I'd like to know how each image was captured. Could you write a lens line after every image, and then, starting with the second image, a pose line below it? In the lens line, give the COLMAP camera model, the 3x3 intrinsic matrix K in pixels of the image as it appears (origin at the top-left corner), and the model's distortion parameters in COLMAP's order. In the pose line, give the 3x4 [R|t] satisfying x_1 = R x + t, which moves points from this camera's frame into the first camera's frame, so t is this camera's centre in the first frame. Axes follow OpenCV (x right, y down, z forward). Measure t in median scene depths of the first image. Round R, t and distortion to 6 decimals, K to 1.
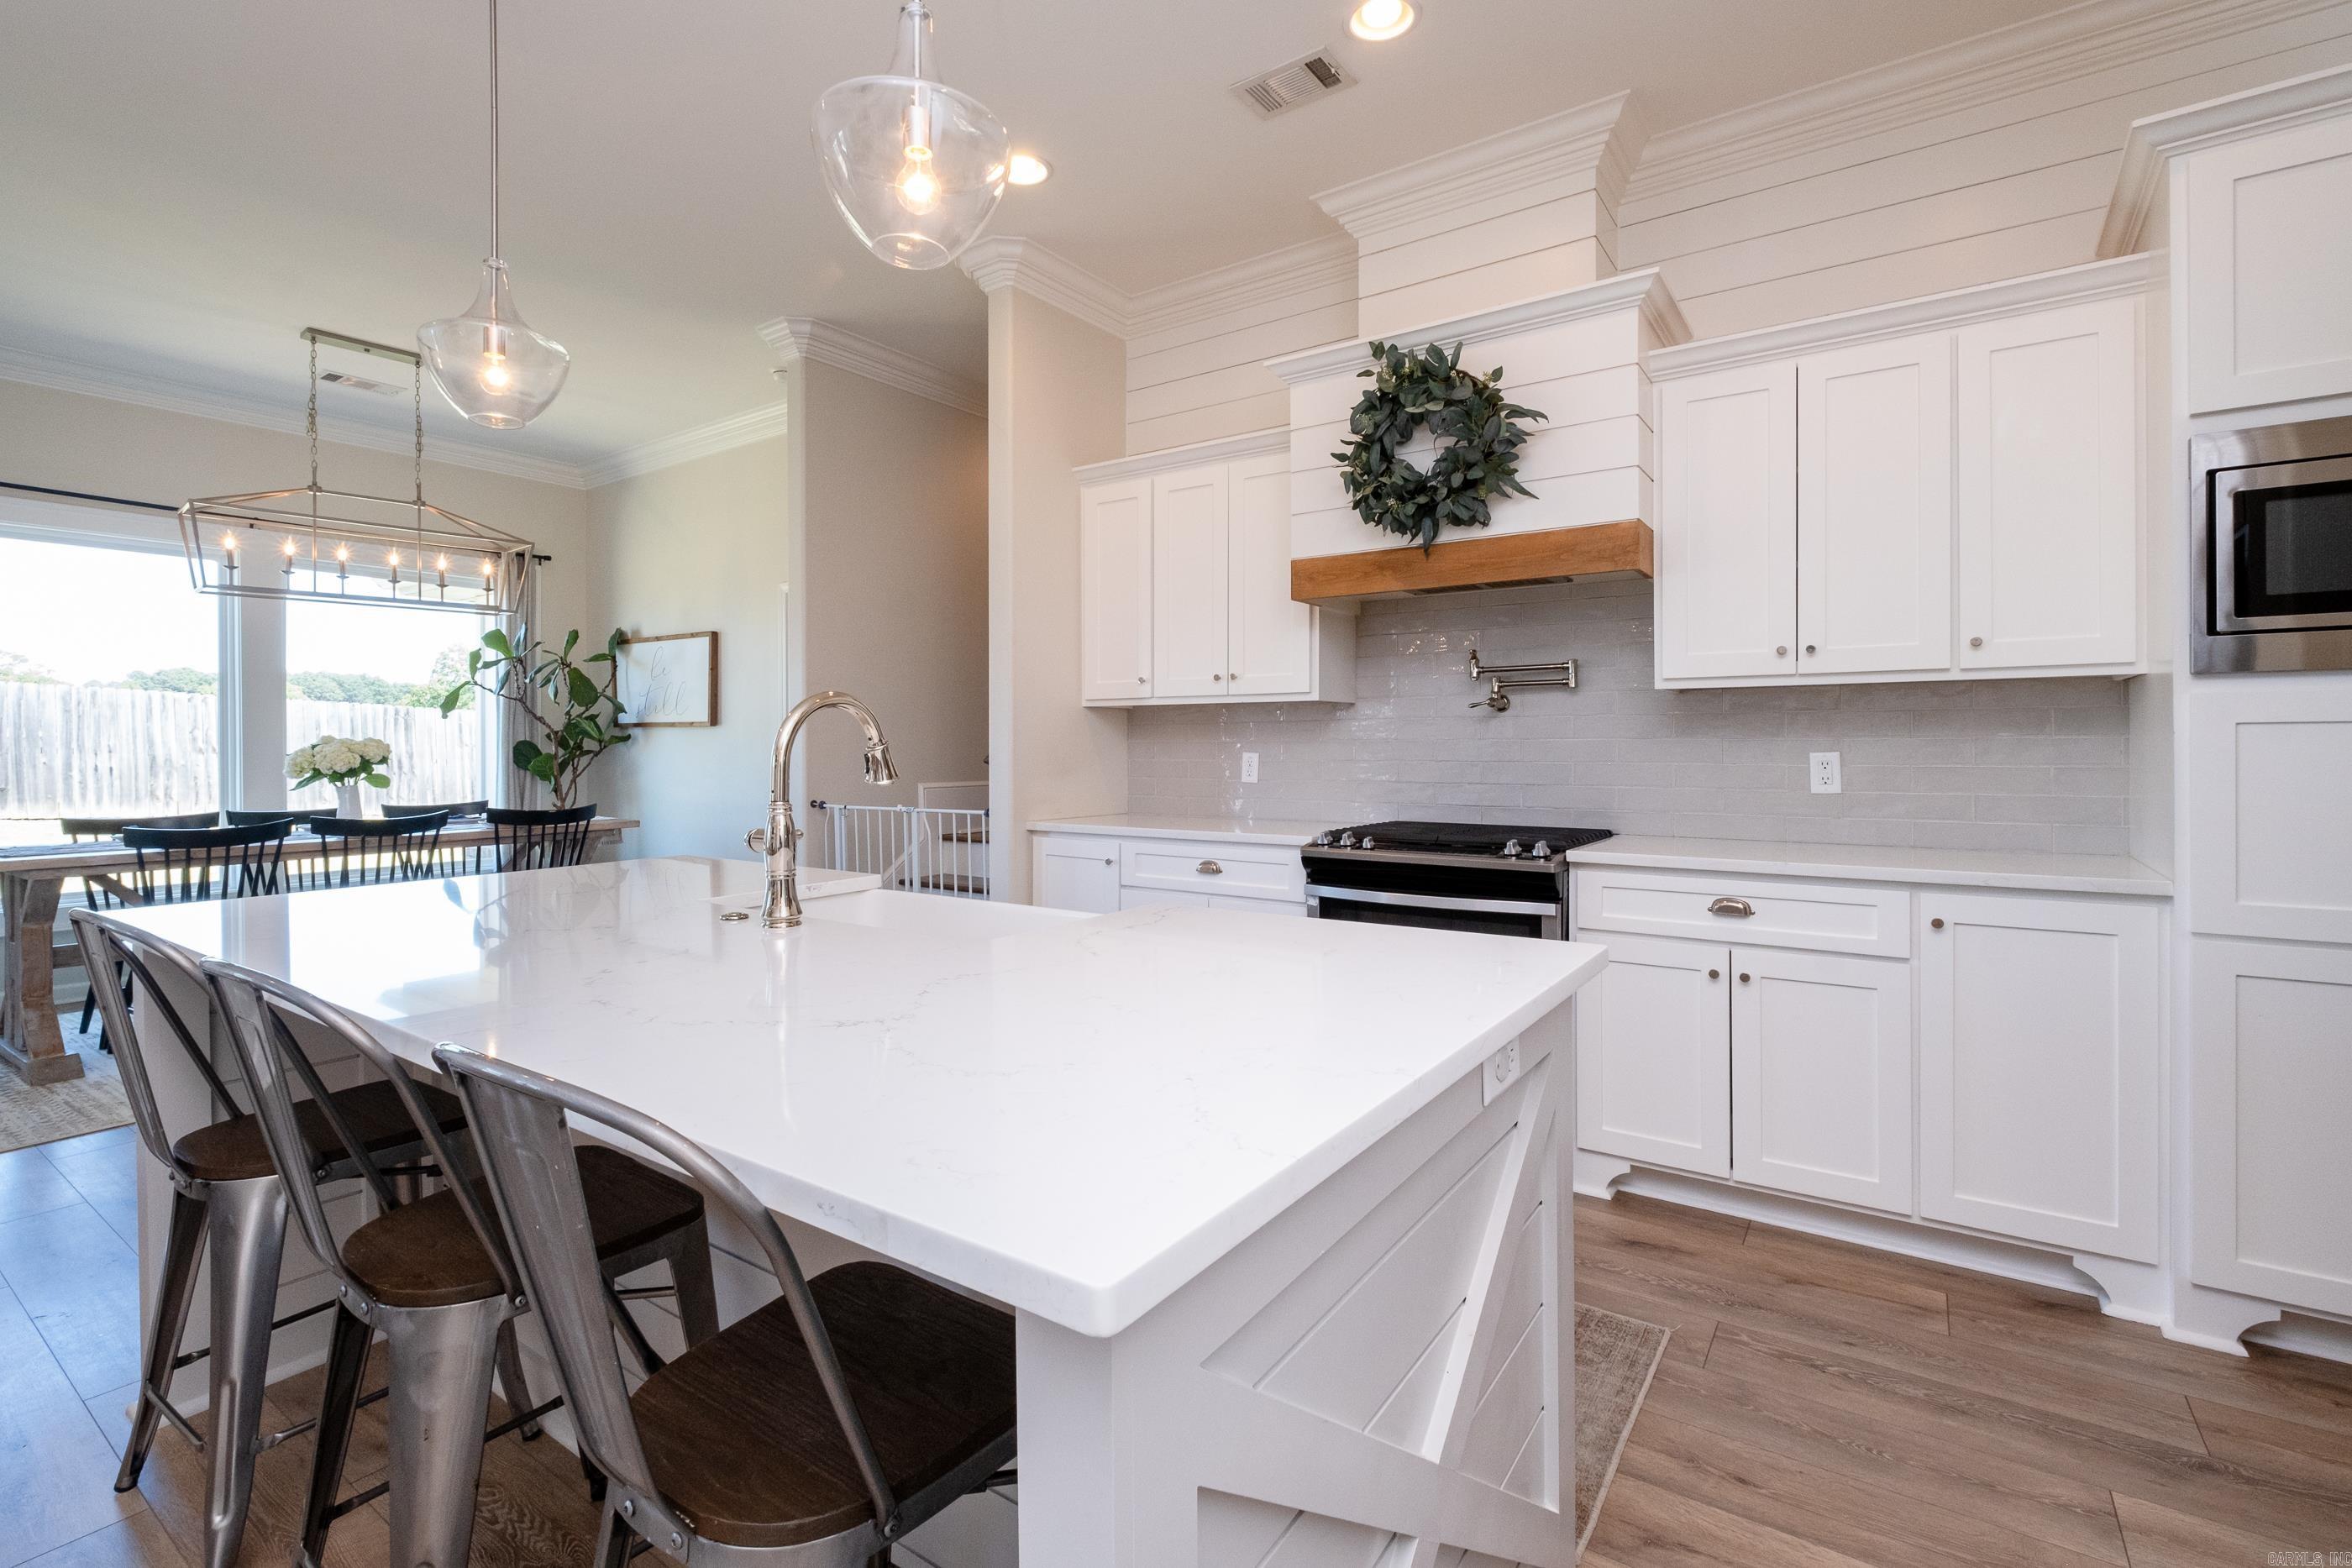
lens RADIAL K [[1061.1, 0, 1164.6], [0, 1061.1, 742.8], [0, 0, 1]] dist [-0.001495, 0.000105]
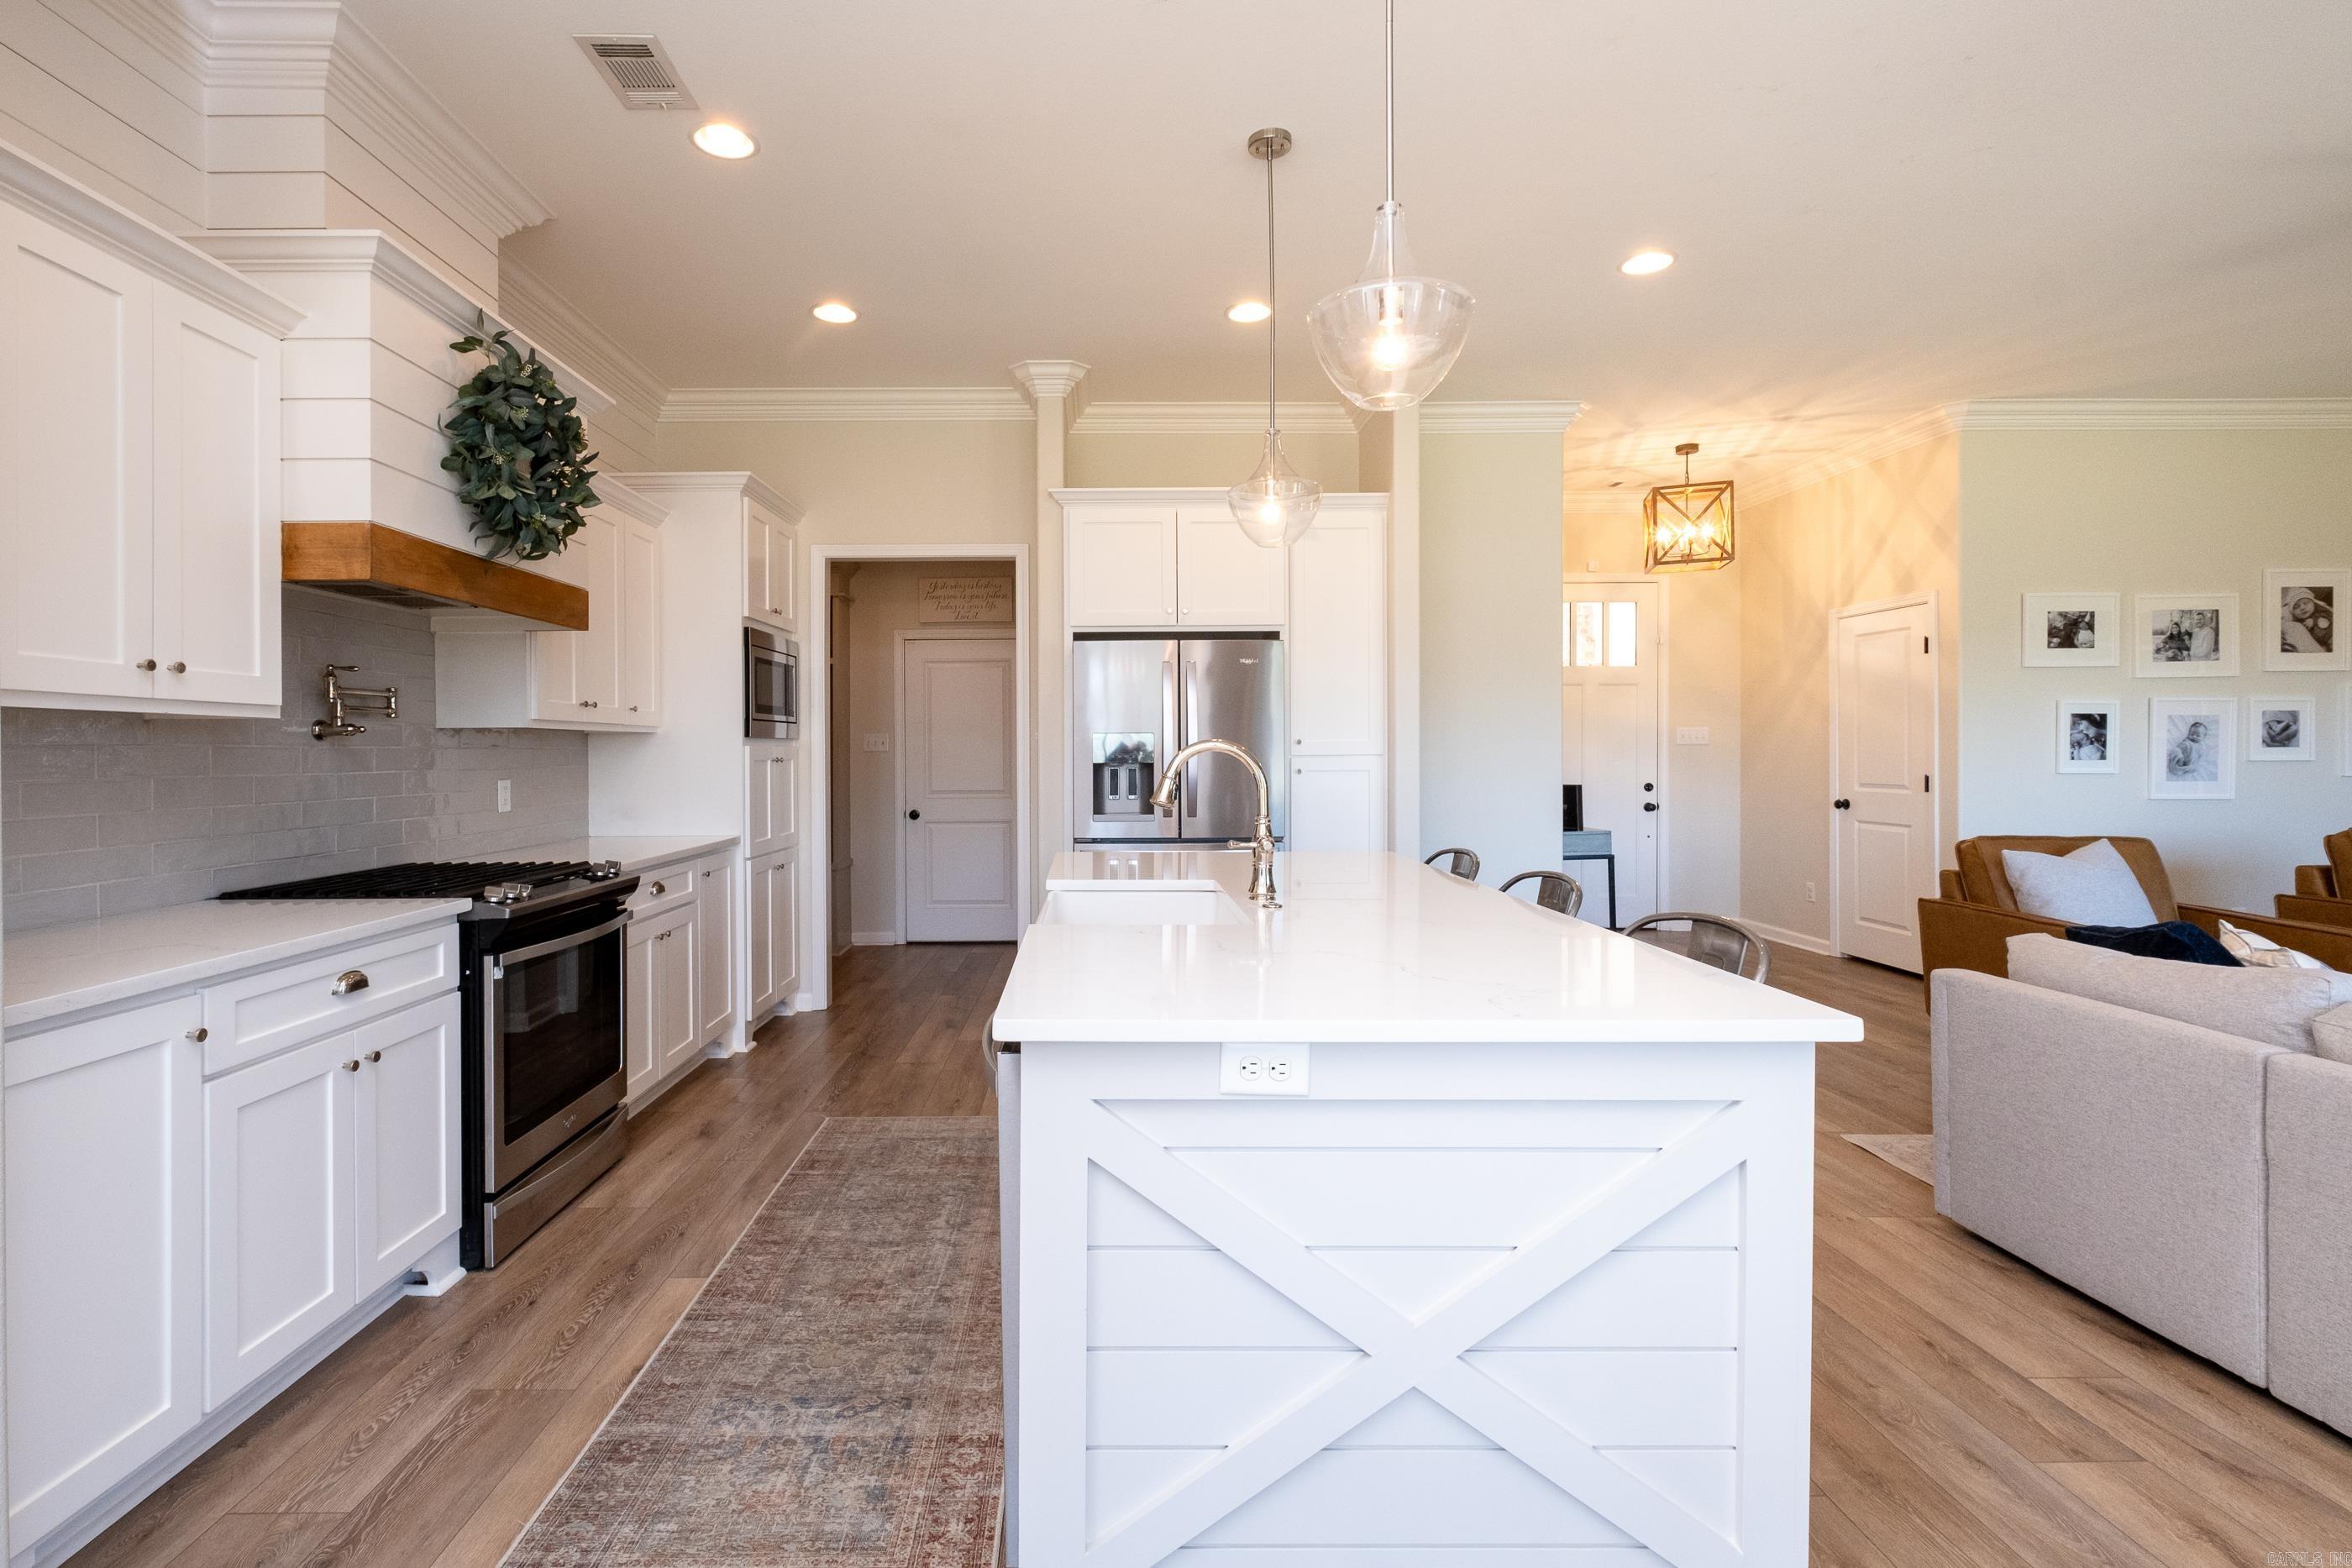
lens RADIAL K [[1066.2, 0, 1094.5], [0, 1066.2, 756.9], [0, 0, 1]] dist [-0.000144, -0.001142]
pose [[-0.573096, 0.001478, 0.819487, -0.809641], [0.004363, 0.999990, 0.001248, -0.017355], [-0.819477, 0.004290, -0.573097, 1.124055]]
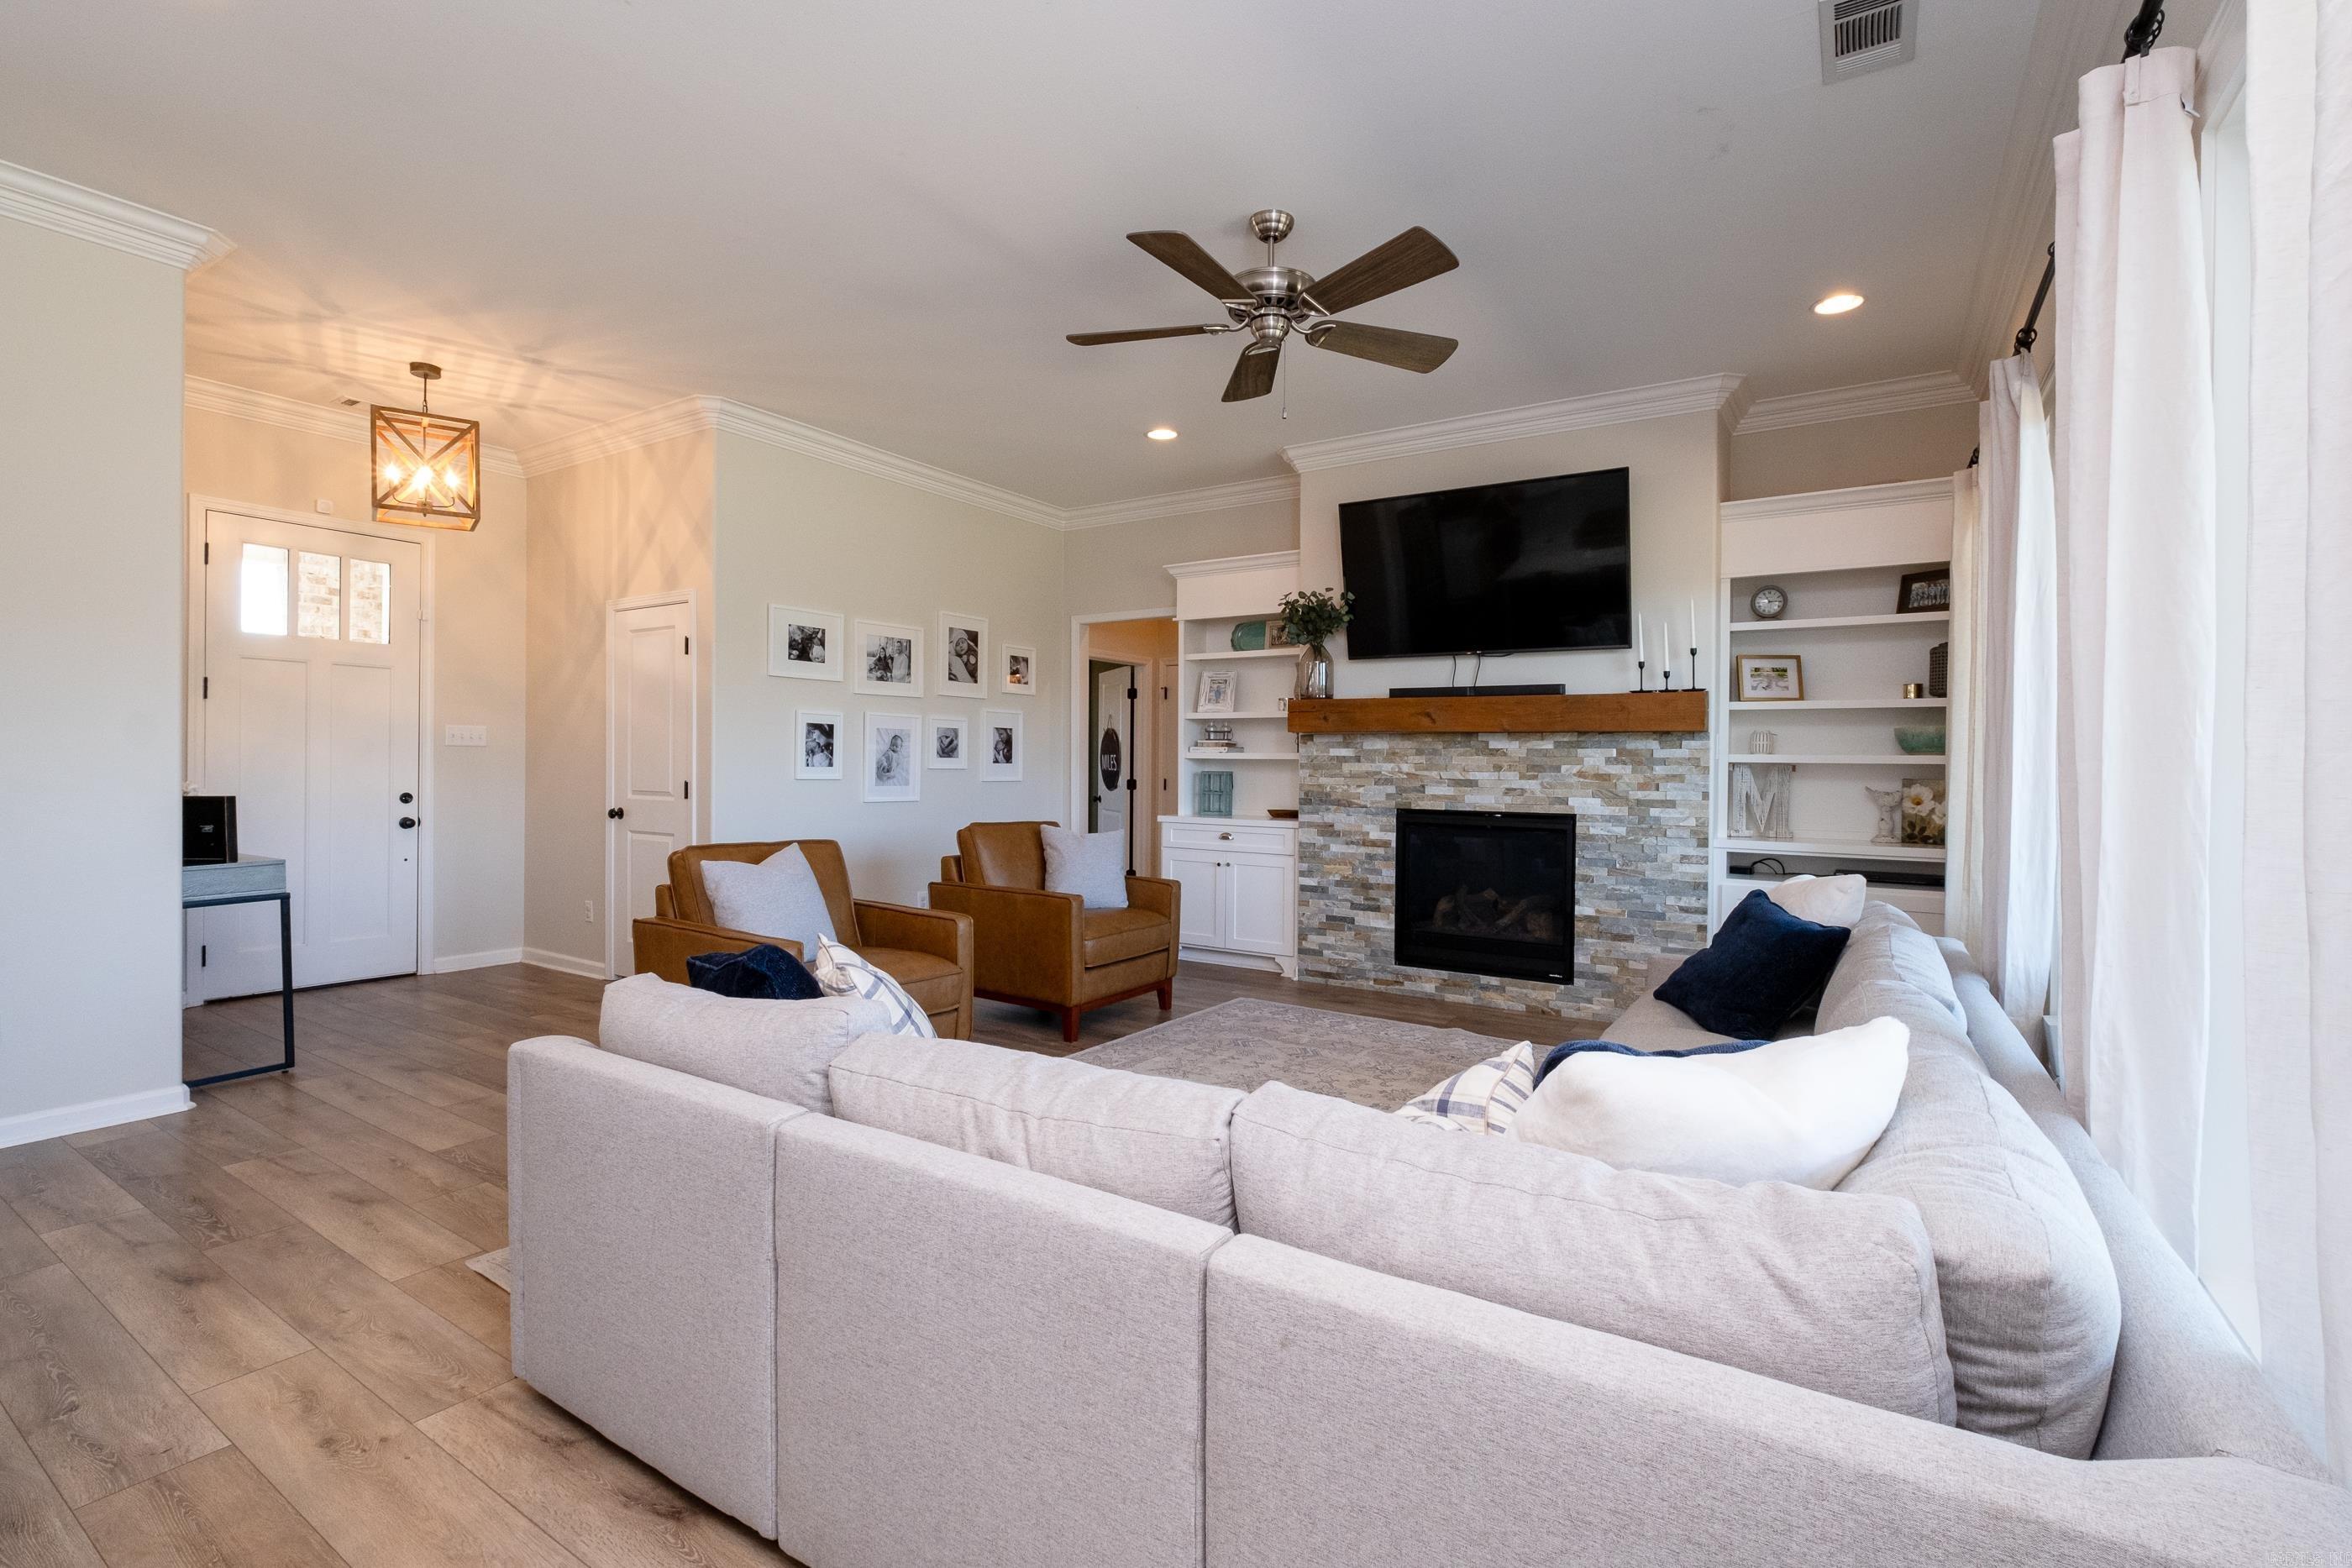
lens RADIAL K [[1054.3, 0, 1176.0], [0, 1054.3, 784.0], [0, 0, 1]] dist [-0.018411, 0.000026]
pose [[-0.998933, -0.007379, -0.045586, -0.855609], [-0.008086, 0.999849, 0.015361, -0.006411], [0.045465, 0.015714, -0.998842, 0.684419]]
